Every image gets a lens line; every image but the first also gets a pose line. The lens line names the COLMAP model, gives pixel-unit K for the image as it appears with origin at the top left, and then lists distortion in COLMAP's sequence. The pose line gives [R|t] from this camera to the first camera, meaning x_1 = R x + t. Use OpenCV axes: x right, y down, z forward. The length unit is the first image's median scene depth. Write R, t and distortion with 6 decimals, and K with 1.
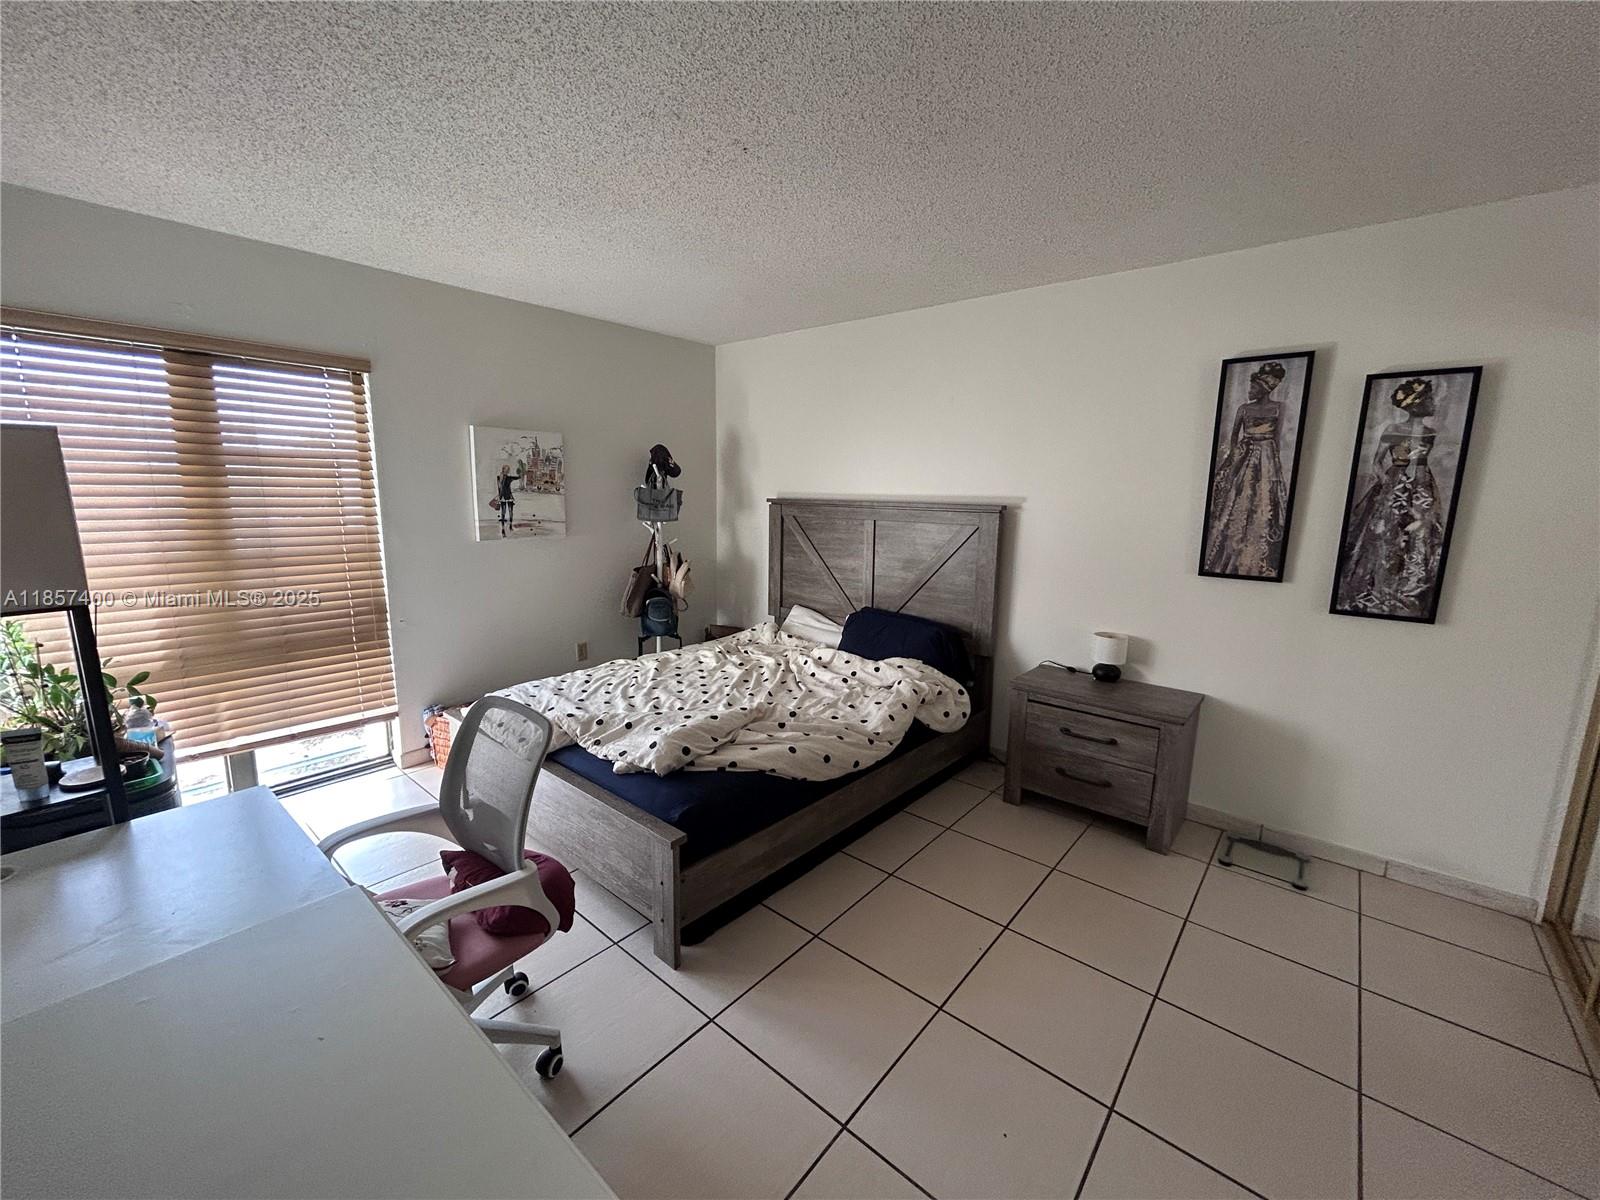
lens RADIAL K [[643.5, 0, 800.0], [0, 643.5, 600.0], [0, 0, 1]] dist [-0.006235, 0.000118]
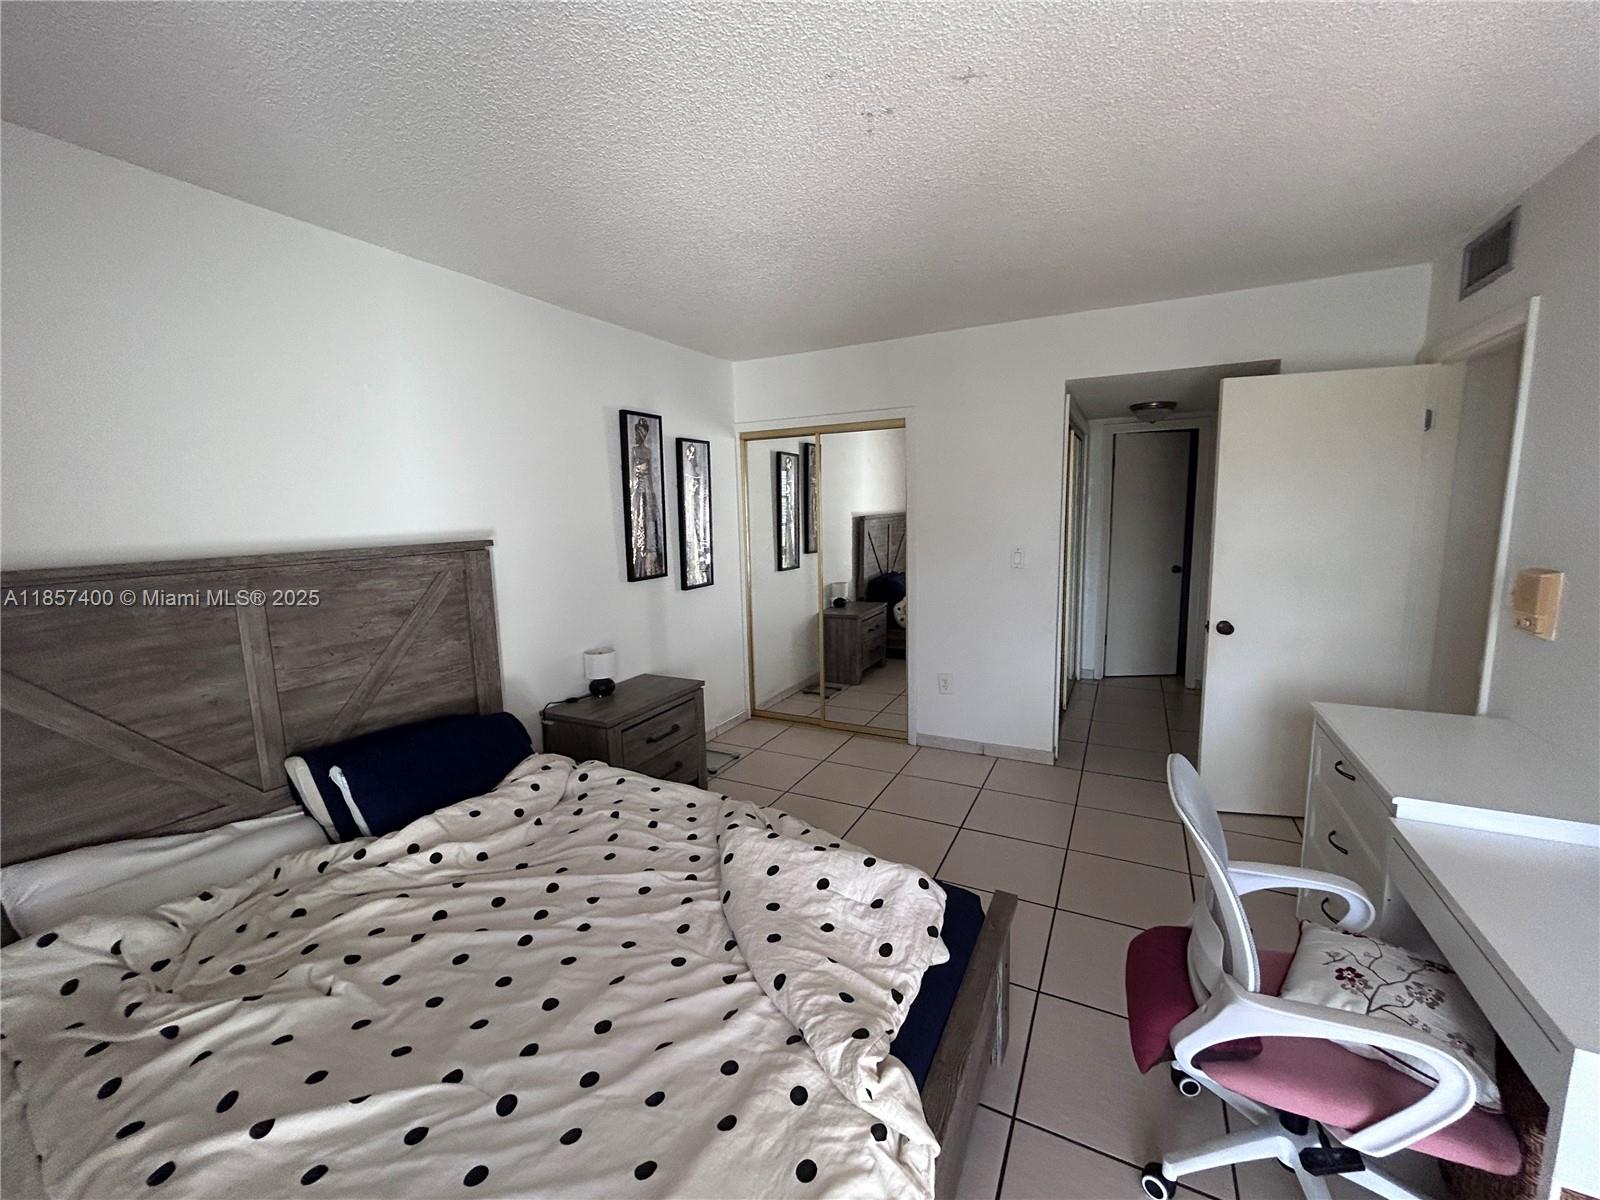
lens RADIAL K [[643.5, 0, 800.0], [0, 643.5, 600.0], [0, 0, 1]] dist [-0.006235, 0.000118]
pose [[-0.222633, -0.151090, 0.963123, -0.673307], [0.188943, 0.962500, 0.194667, -0.192278], [-0.956418, 0.225314, -0.185737, 0.969867]]
